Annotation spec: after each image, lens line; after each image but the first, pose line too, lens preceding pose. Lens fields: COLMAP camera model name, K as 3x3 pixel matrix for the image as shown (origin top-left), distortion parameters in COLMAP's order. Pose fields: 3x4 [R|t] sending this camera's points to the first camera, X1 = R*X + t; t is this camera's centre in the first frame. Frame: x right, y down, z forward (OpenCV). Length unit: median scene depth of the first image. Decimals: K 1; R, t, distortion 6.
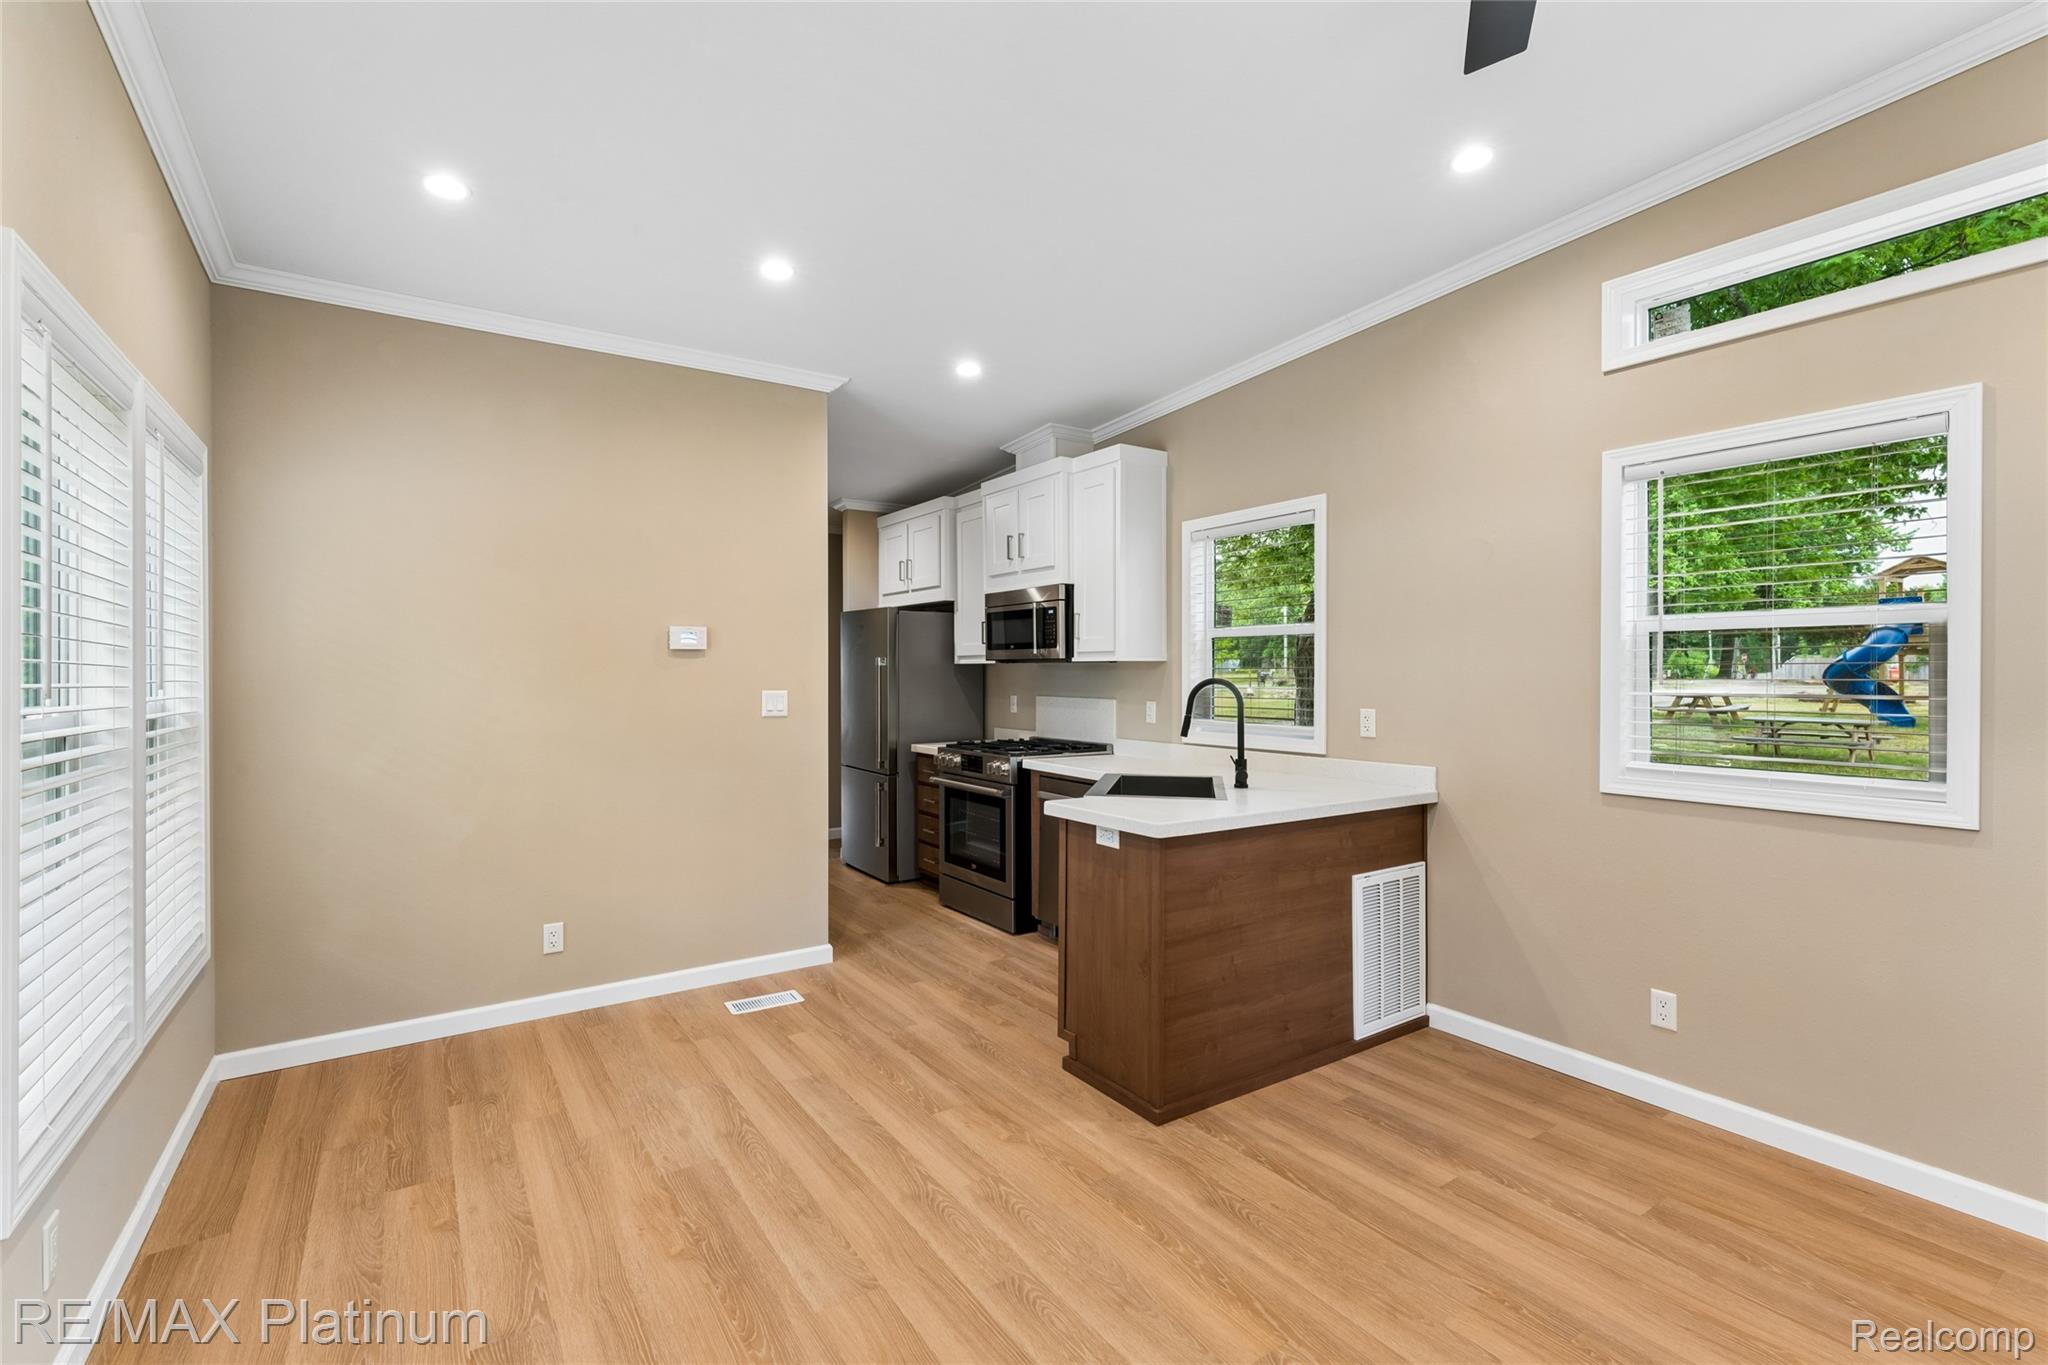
lens RADIAL K [[921.8, 0, 1019.5], [0, 921.8, 679.0], [0, 0, 1]] dist [0.000449, 0.000330]
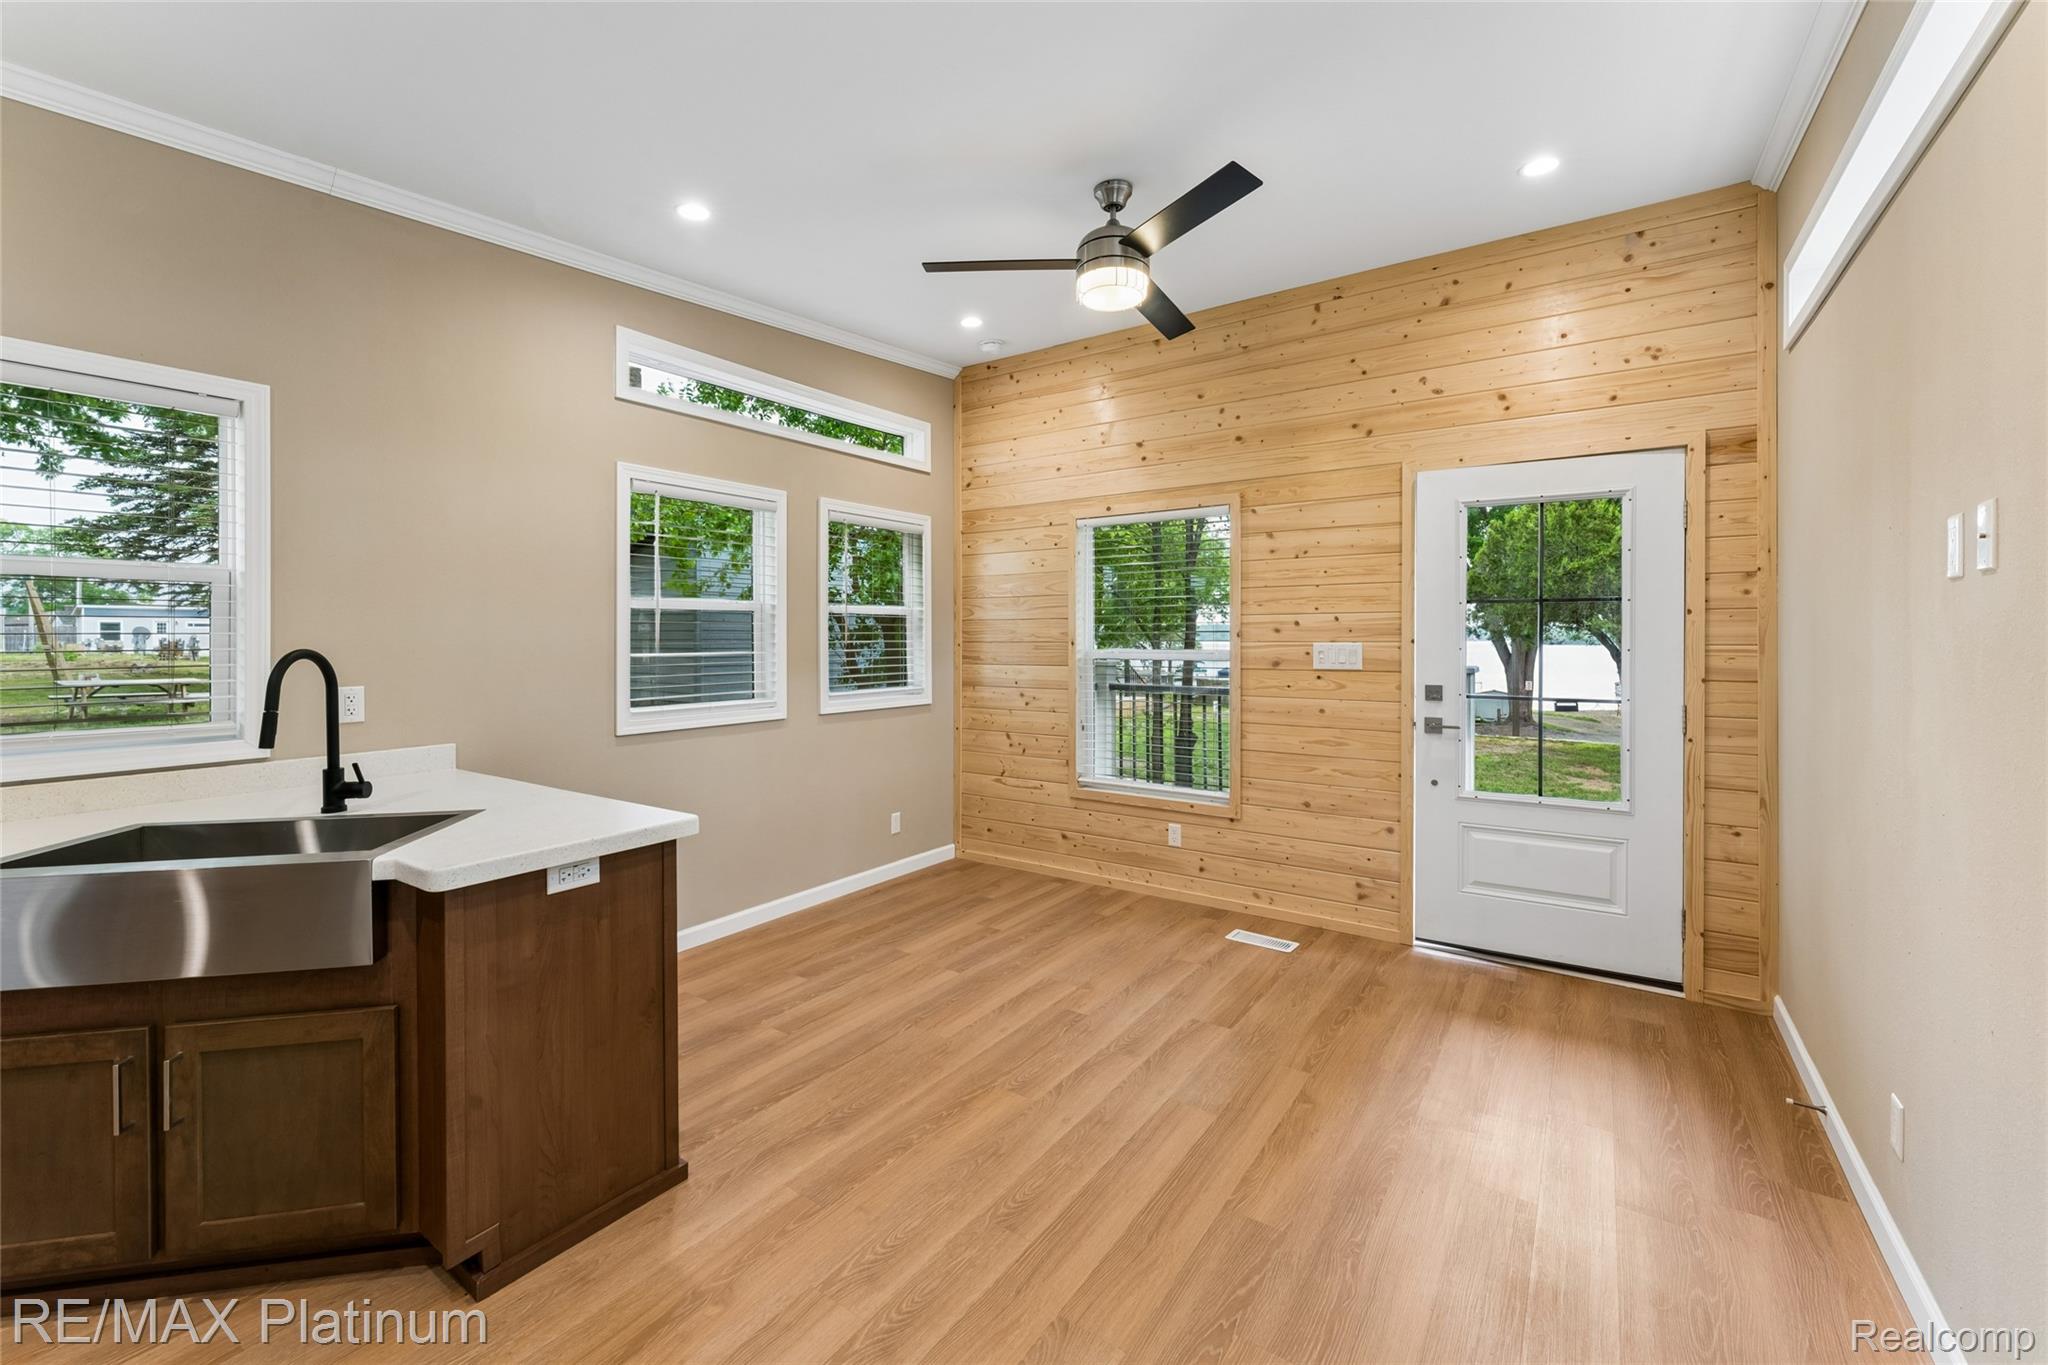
lens RADIAL K [[834.8, 0, 1020.6], [0, 834.8, 643.9], [0, 0, 1]] dist [0.001186, 0.000010]
pose [[-0.372364, -0.006531, 0.928064, -0.582920], [0.005056, 0.999946, 0.009065, -0.007844], [-0.928073, 0.008067, -0.372311, 0.868363]]
